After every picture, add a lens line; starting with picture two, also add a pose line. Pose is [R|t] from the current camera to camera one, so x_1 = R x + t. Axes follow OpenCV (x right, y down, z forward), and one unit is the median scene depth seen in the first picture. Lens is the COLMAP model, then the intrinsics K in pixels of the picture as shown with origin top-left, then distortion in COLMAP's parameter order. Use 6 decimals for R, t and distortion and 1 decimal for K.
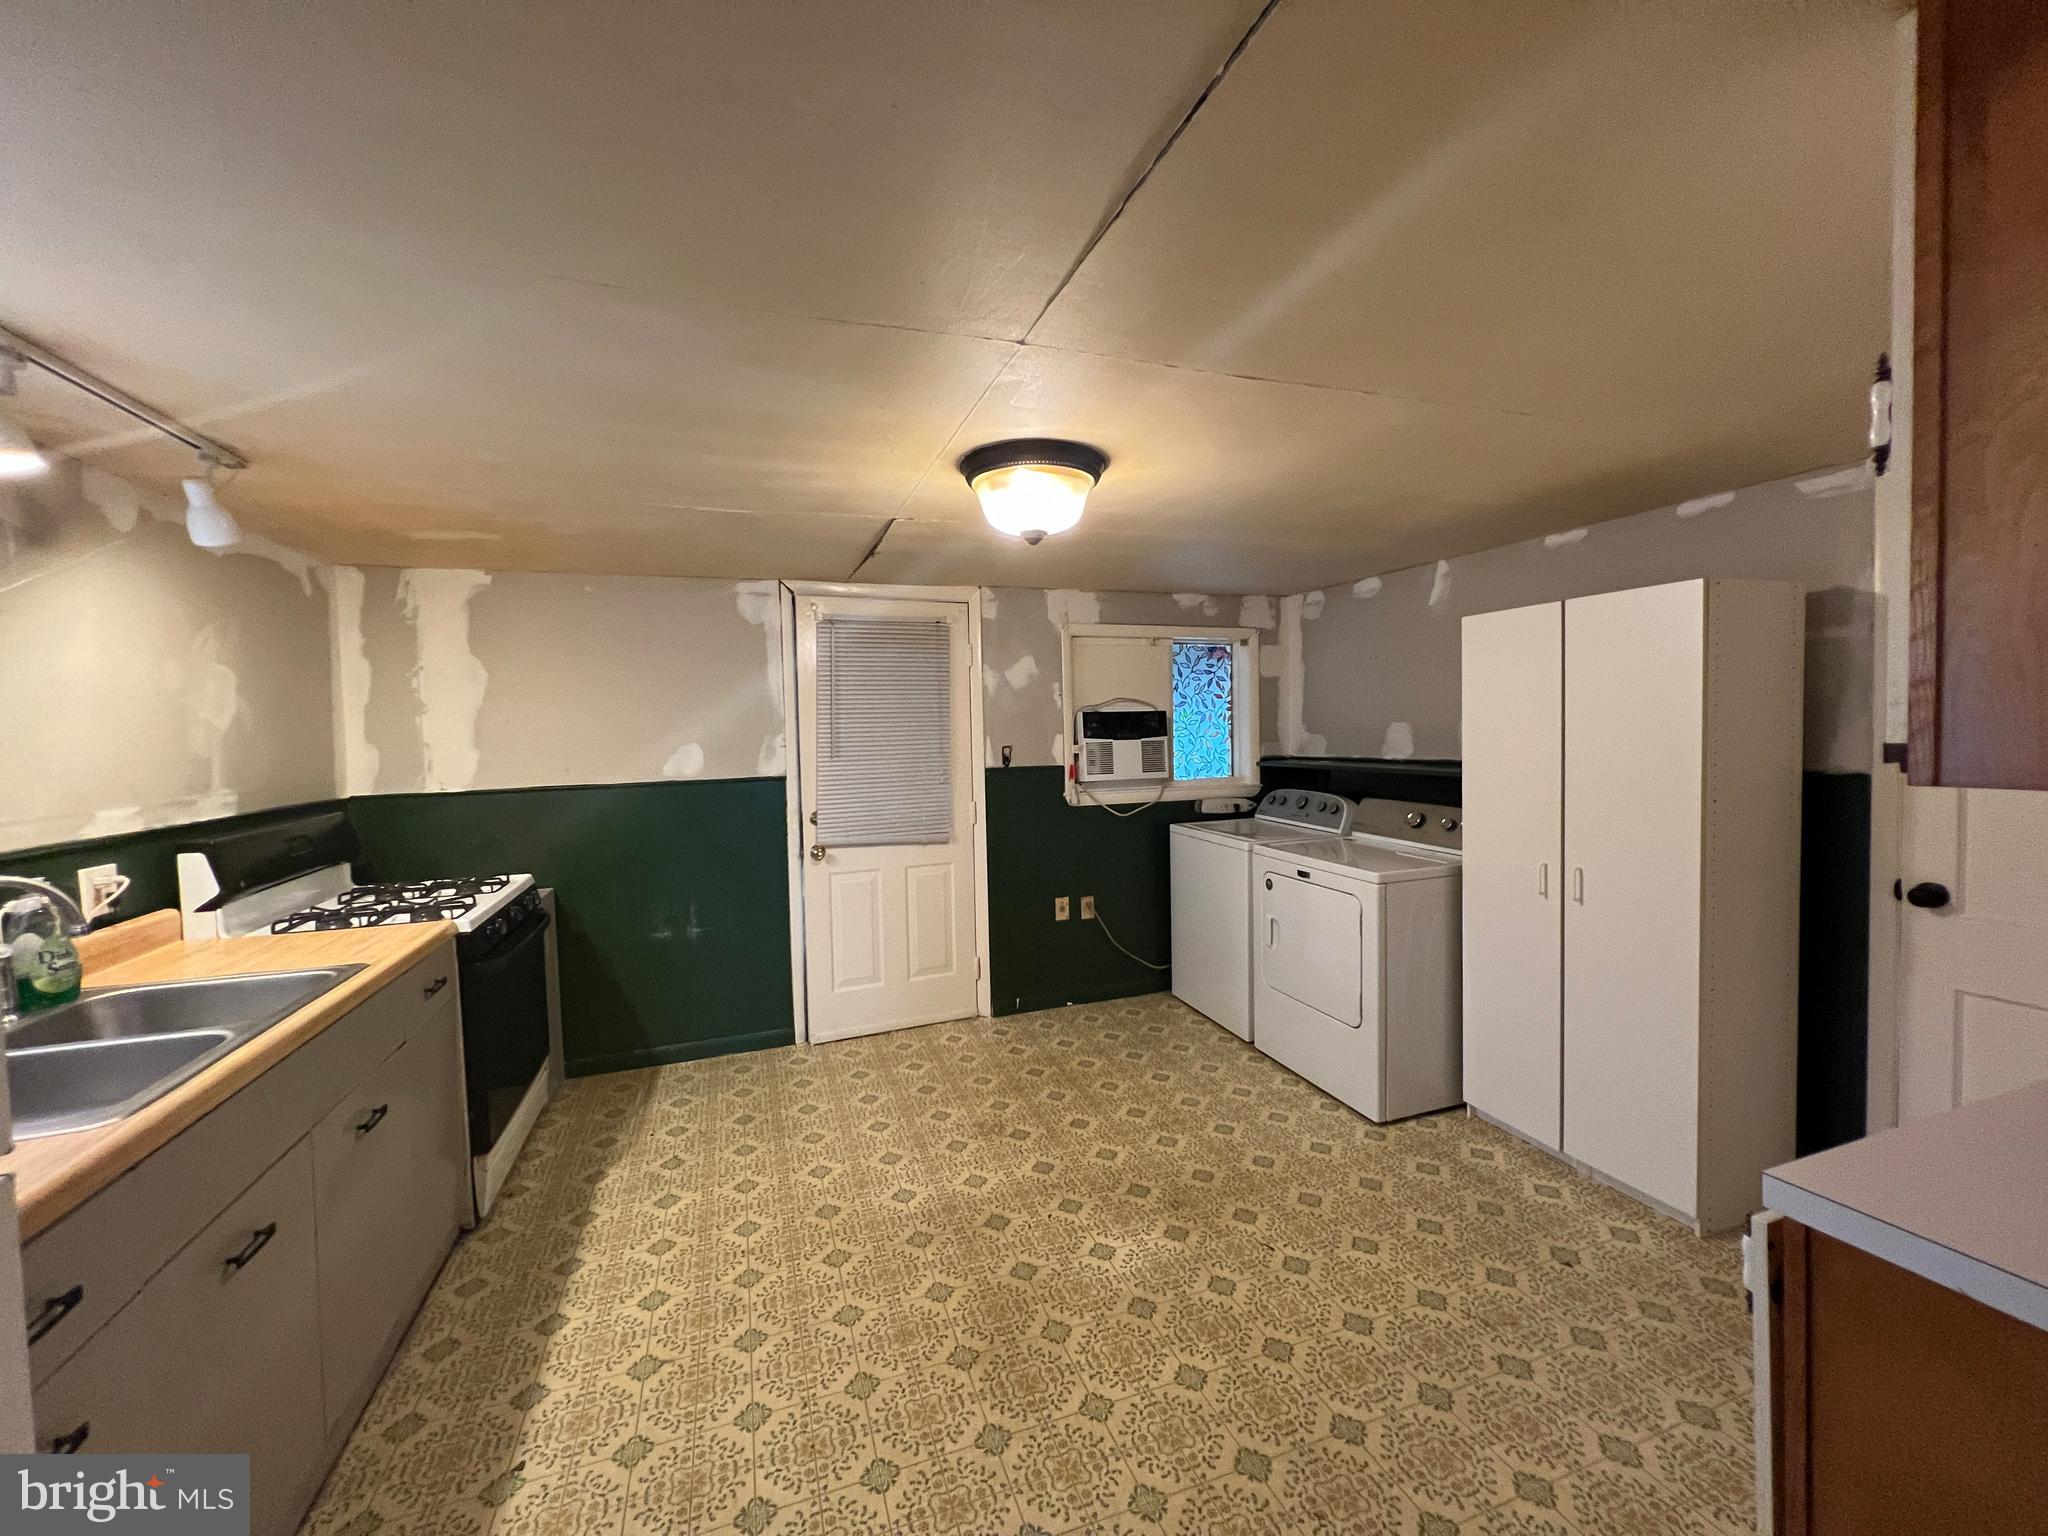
lens RADIAL K [[818.2, 0, 1023.2], [0, 818.2, 764.0], [0, 0, 1]] dist [-0.003173, 0.000791]
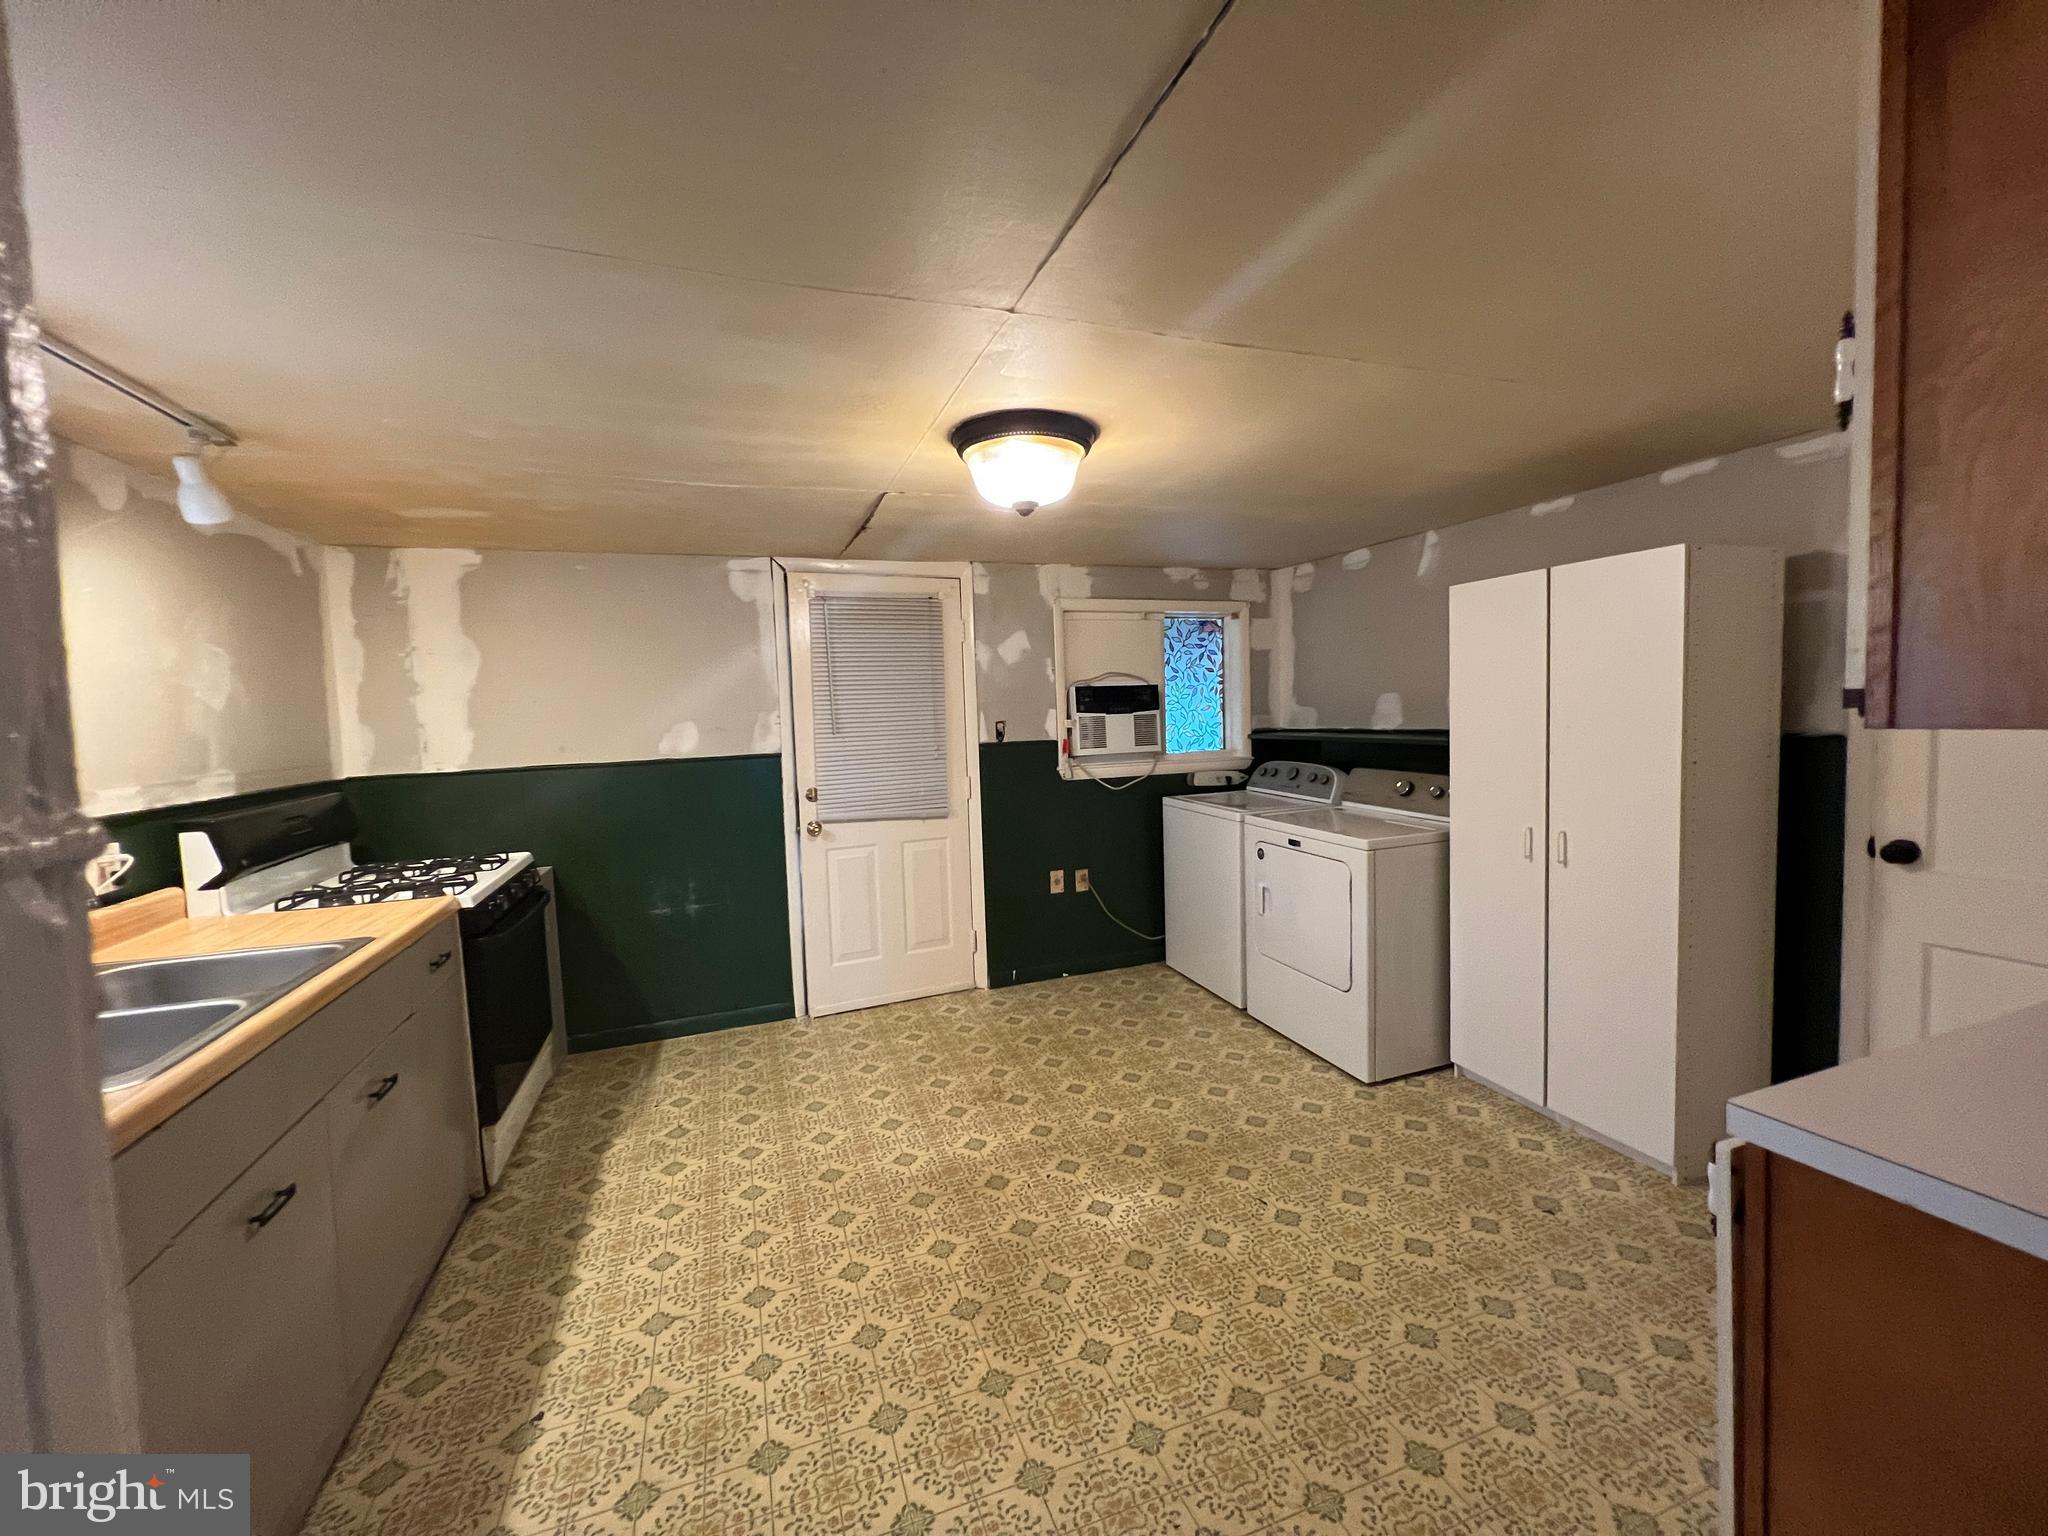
lens RADIAL K [[818.2, 0, 1023.5], [0, 818.2, 764.0], [0, 0, 1]] dist [-0.003173, 0.000791]
pose [[0.999892, -0.011854, 0.008732, -0.001485], [0.011641, 0.999645, 0.023980, 0.010913], [-0.009014, -0.023876, 0.999674, -0.012041]]
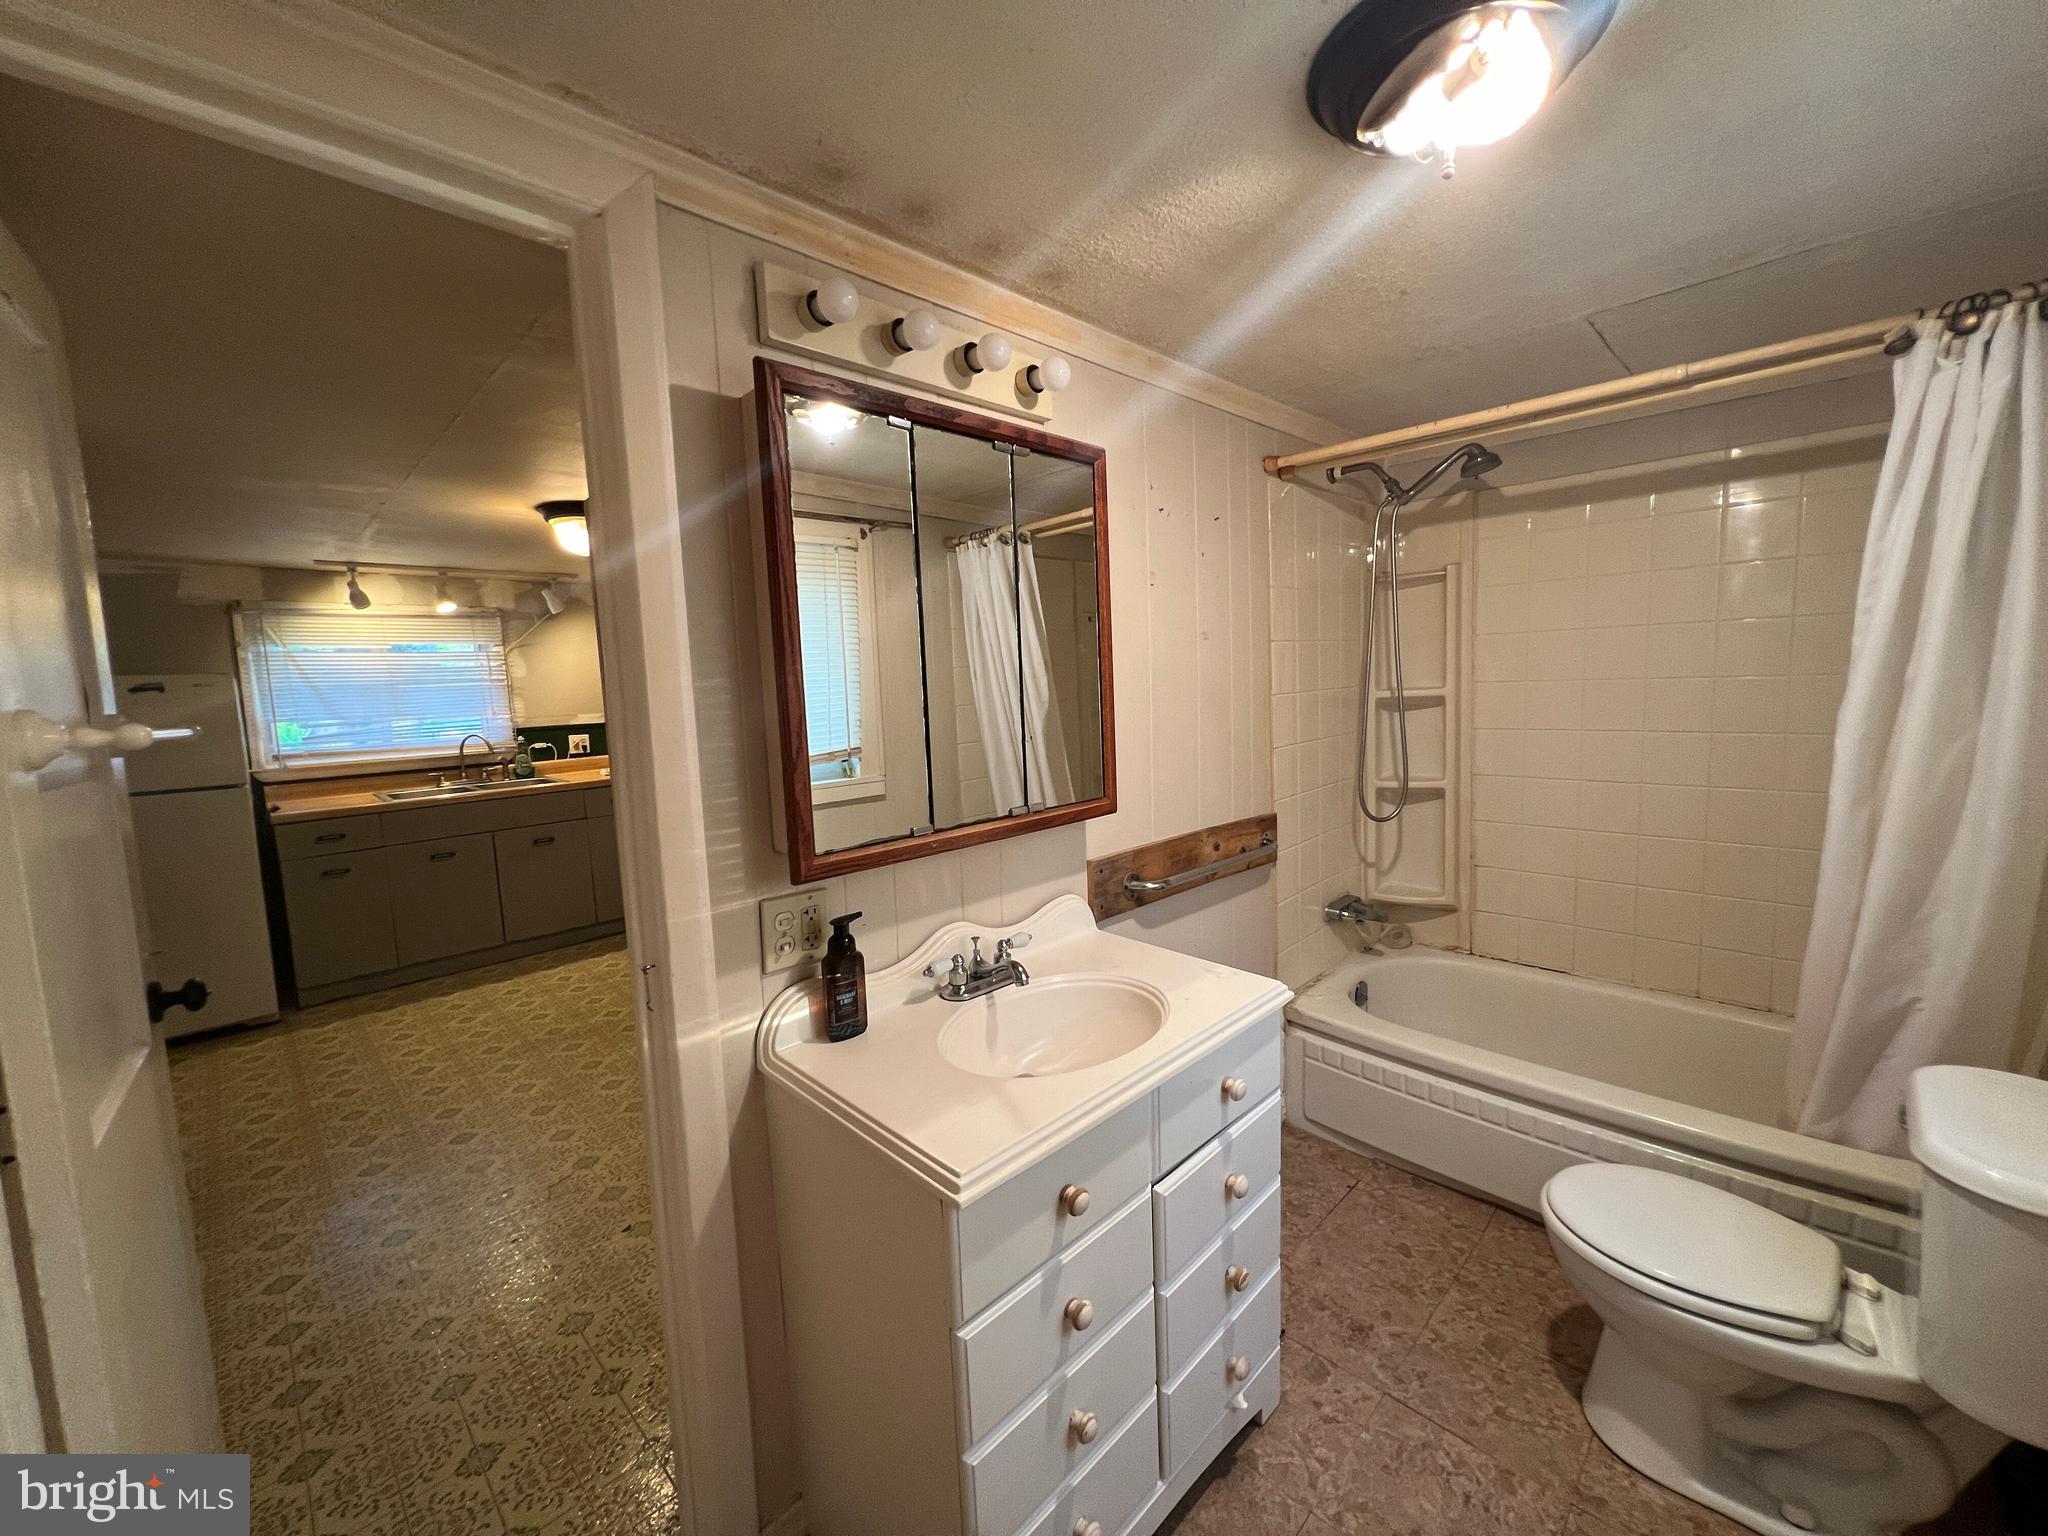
lens RADIAL K [[818.2, 0, 1022.5], [0, 818.2, 764.6], [0, 0, 1]] dist [-0.003173, 0.000791]
pose [[0.428125, 0.096649, -0.898536, 1.463320], [-0.006160, 0.994554, 0.104041, -0.050436], [0.903698, -0.039007, 0.426389, 0.883613]]
